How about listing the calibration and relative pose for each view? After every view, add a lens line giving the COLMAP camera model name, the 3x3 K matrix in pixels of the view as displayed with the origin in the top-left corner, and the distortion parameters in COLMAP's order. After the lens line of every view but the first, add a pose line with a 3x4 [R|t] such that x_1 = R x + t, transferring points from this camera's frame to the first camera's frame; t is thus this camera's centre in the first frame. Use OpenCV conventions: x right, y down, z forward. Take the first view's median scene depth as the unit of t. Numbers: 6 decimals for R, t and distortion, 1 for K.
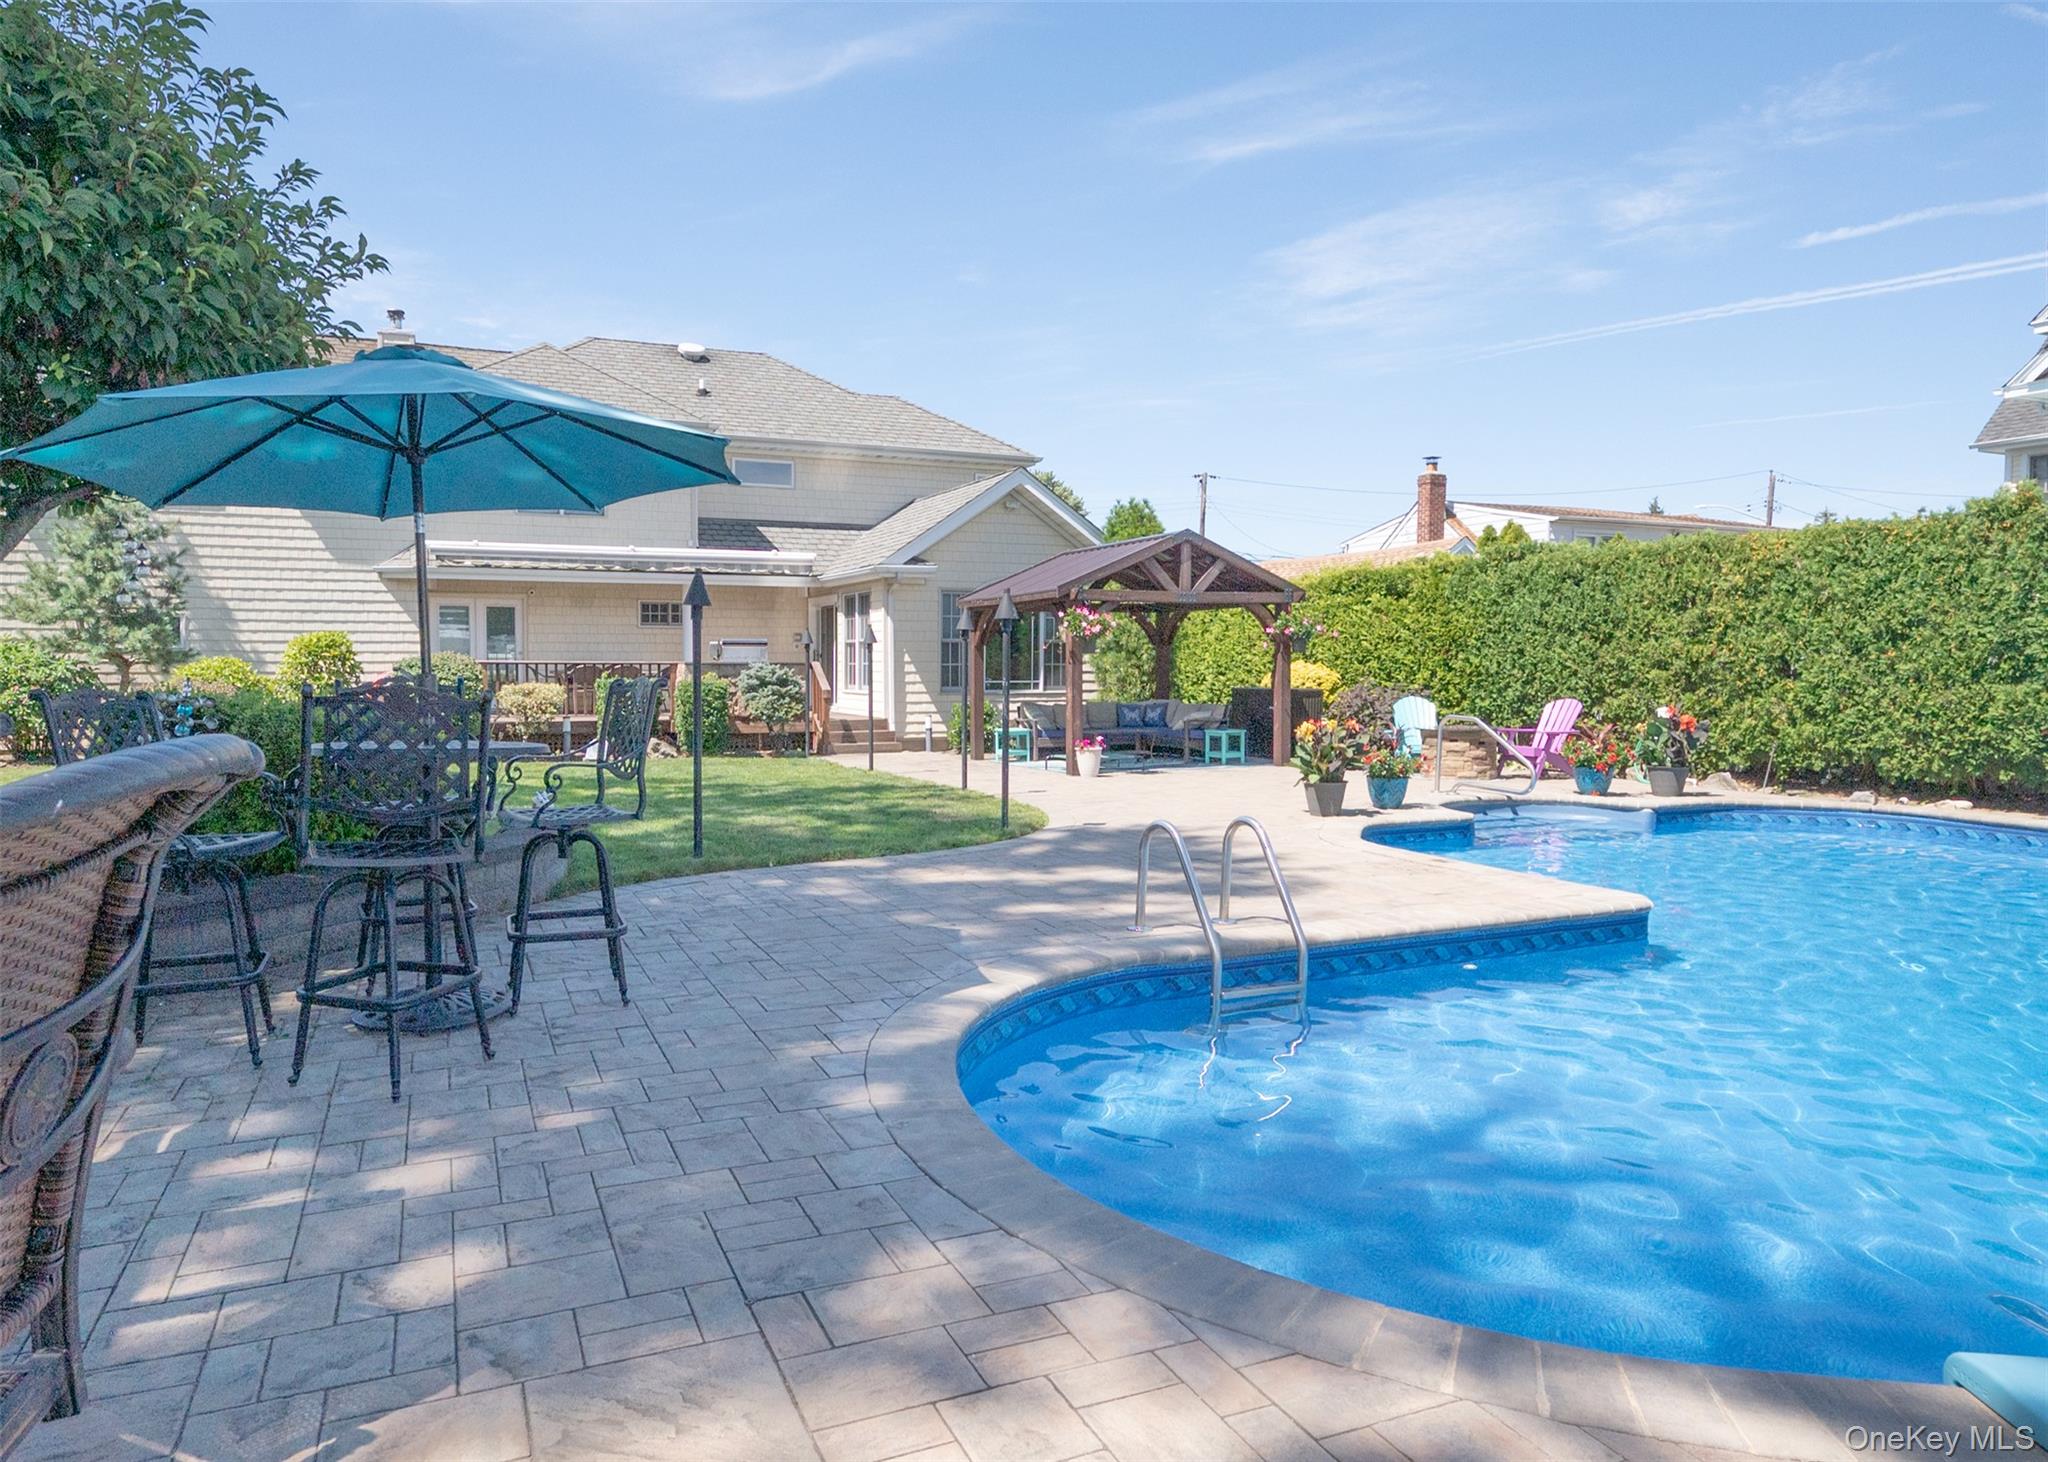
lens RADIAL K [[1227.1, 0, 904.8], [0, 1227.1, 725.4], [0, 0, 1]] dist [0.003905, 0.000248]
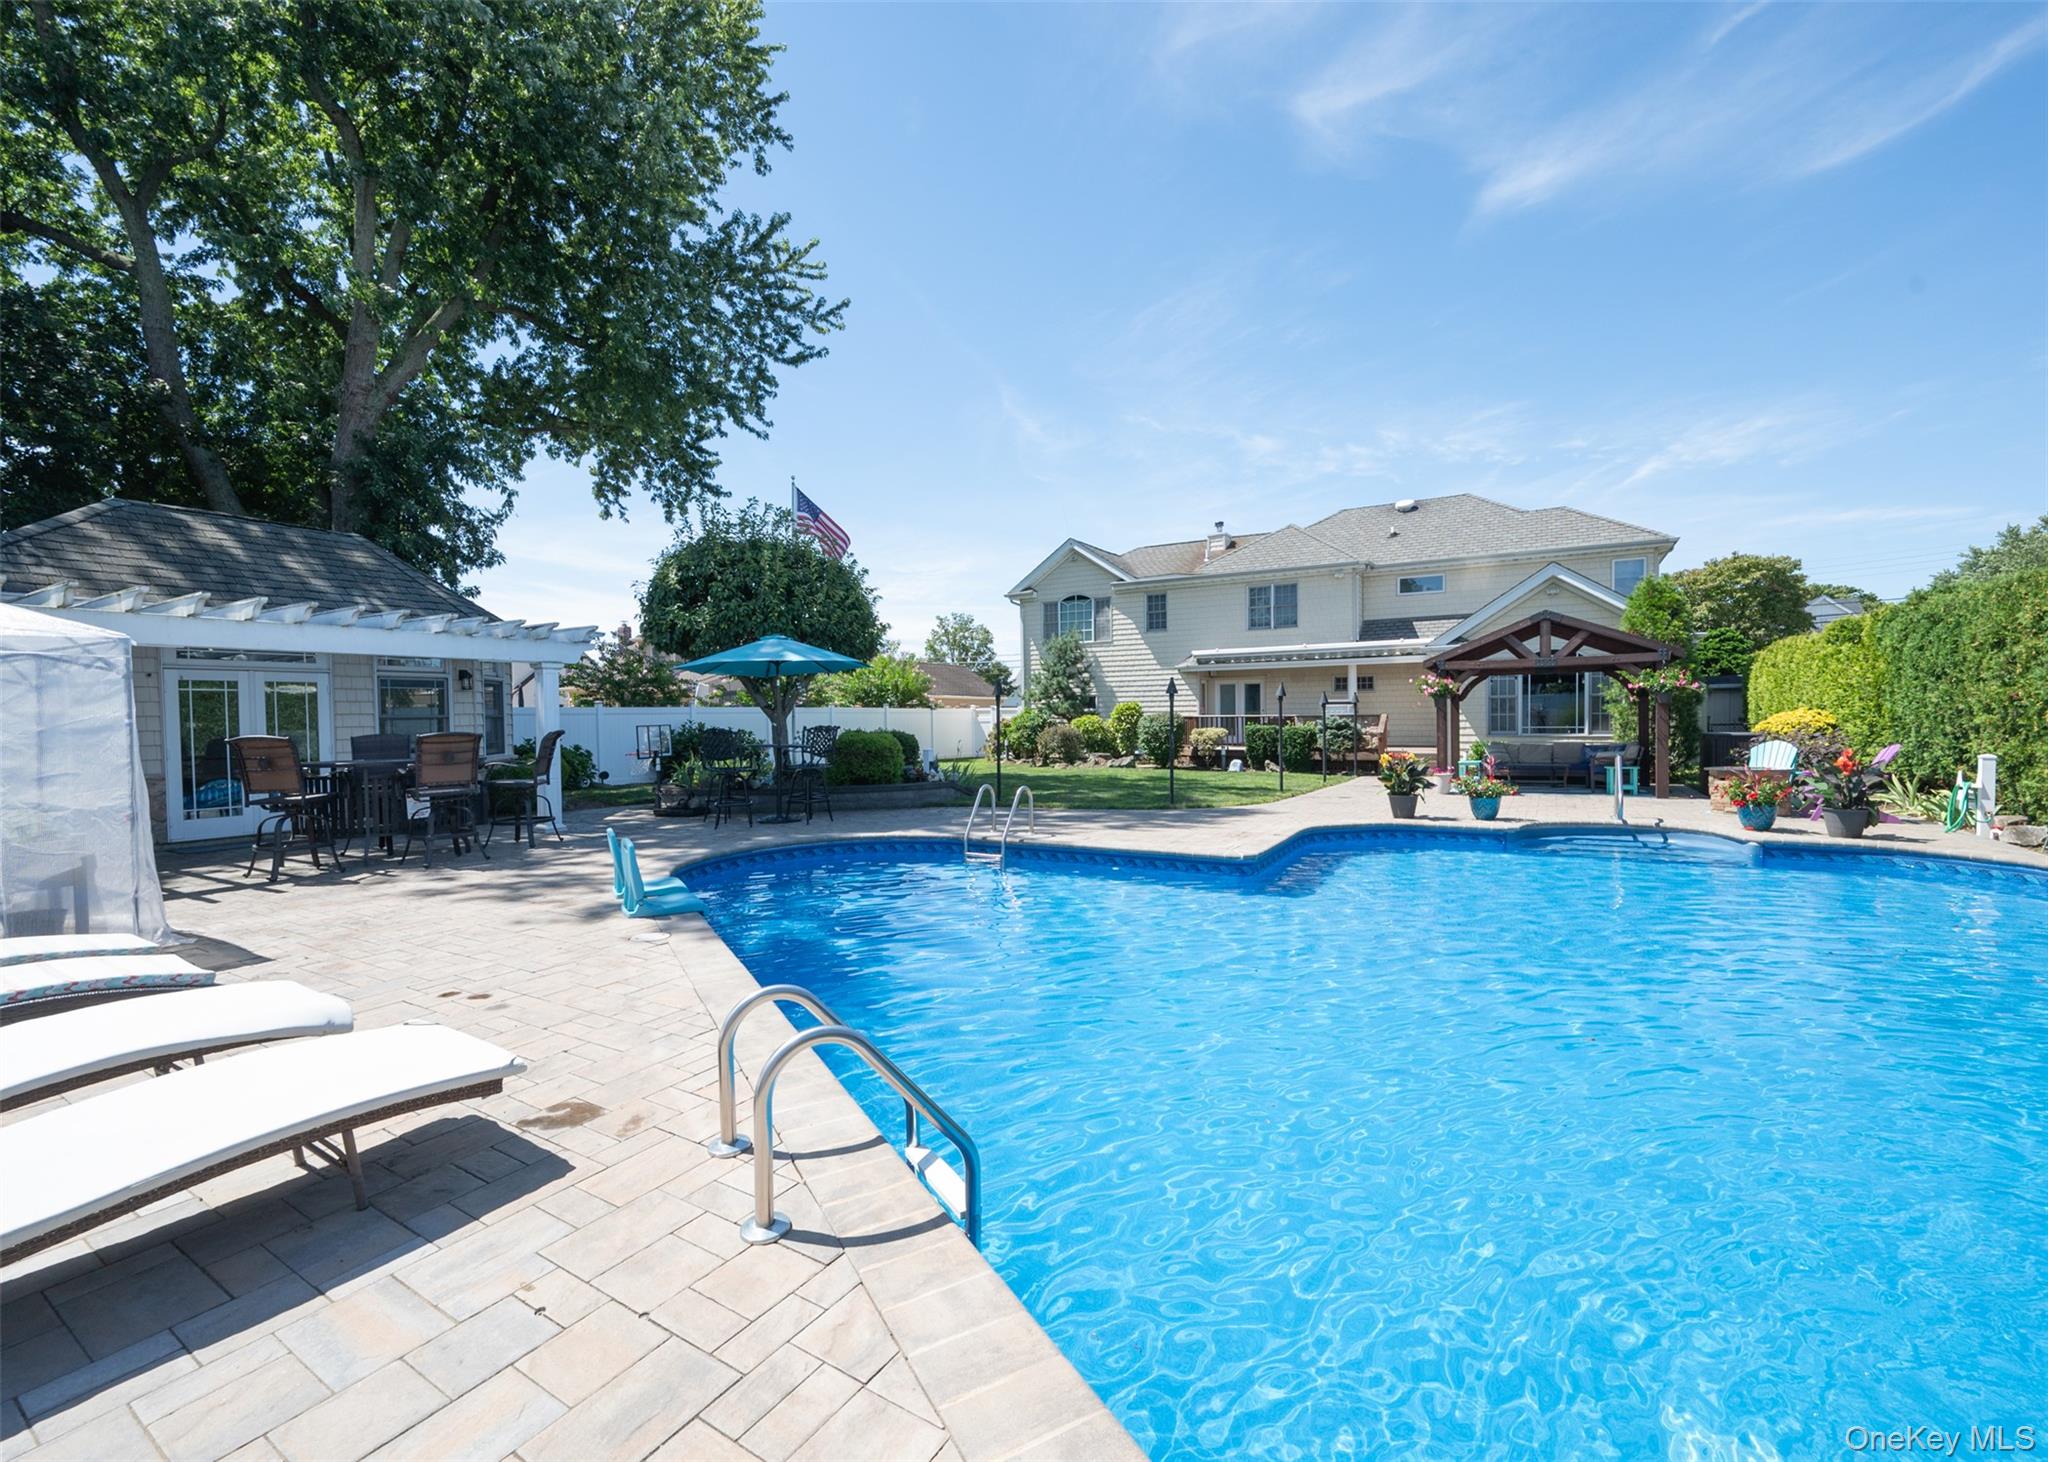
lens RADIAL K [[866.6, 0, 1030.5], [0, 866.6, 736.2], [0, 0, 1]] dist [0.002050, 0.000234]
pose [[0.619229, 0.008533, -0.785164, 0.529983], [-0.028579, 0.999523, -0.011676, 0.000217], [0.784690, 0.029669, 0.619178, 0.002652]]
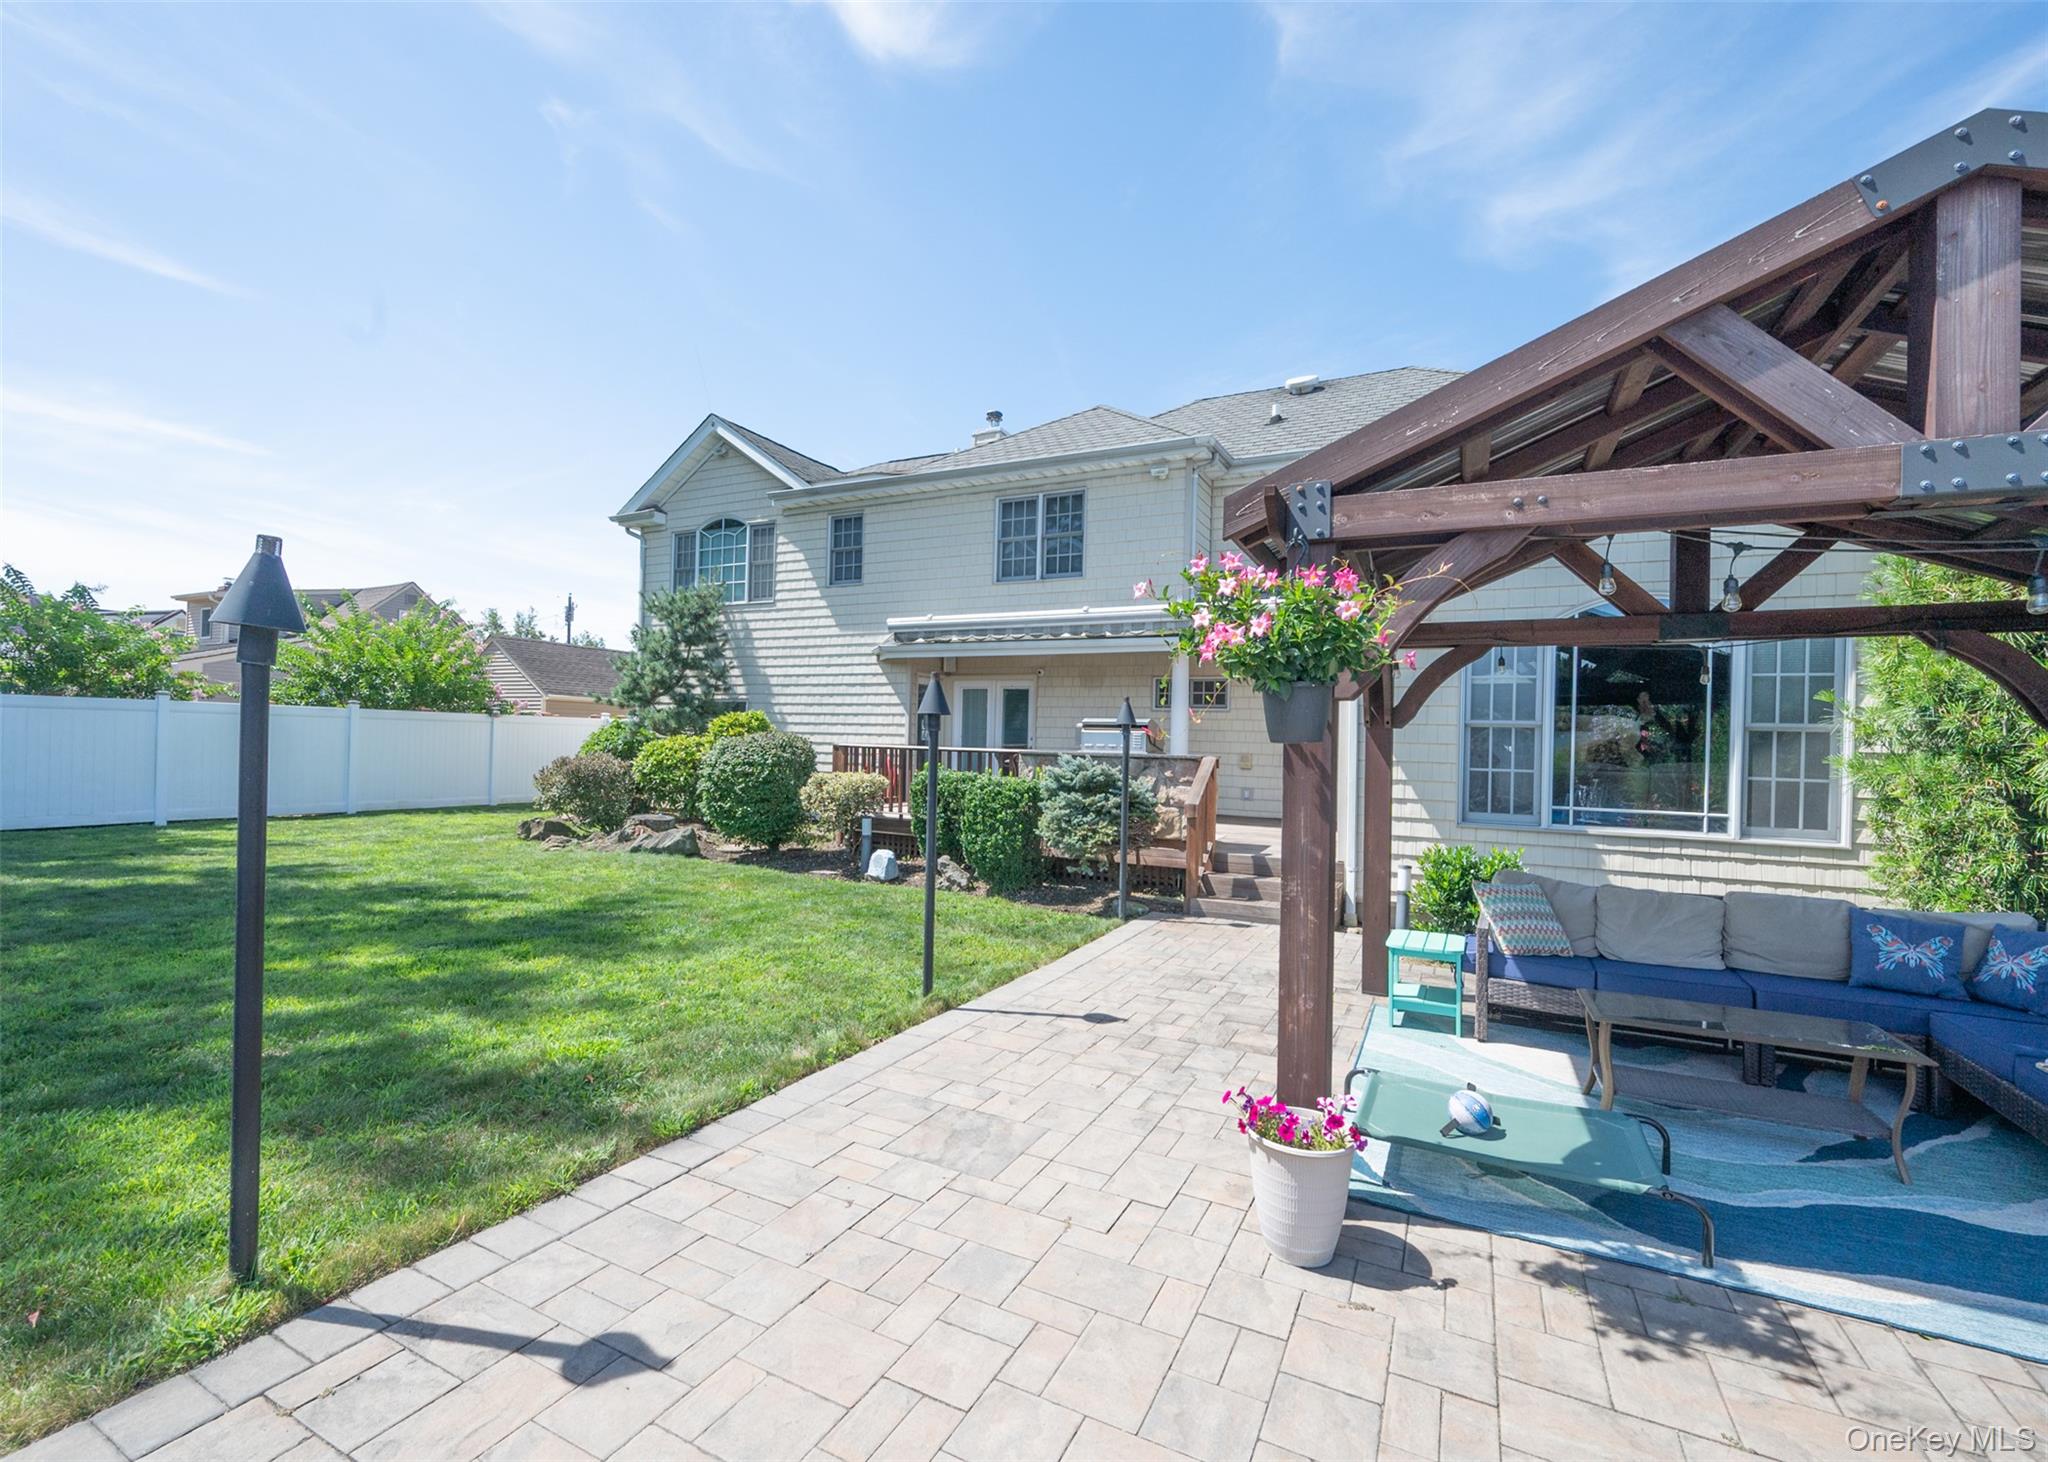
lens RADIAL K [[866.6, 0, 1030.5], [0, 866.6, 736.2], [0, 0, 1]] dist [0.002050, 0.000234]
pose [[0.674929, 0.011123, -0.737799, 0.198072], [-0.064240, 0.996976, -0.043735, -0.040007], [0.735081, 0.076914, 0.673603, 0.691973]]
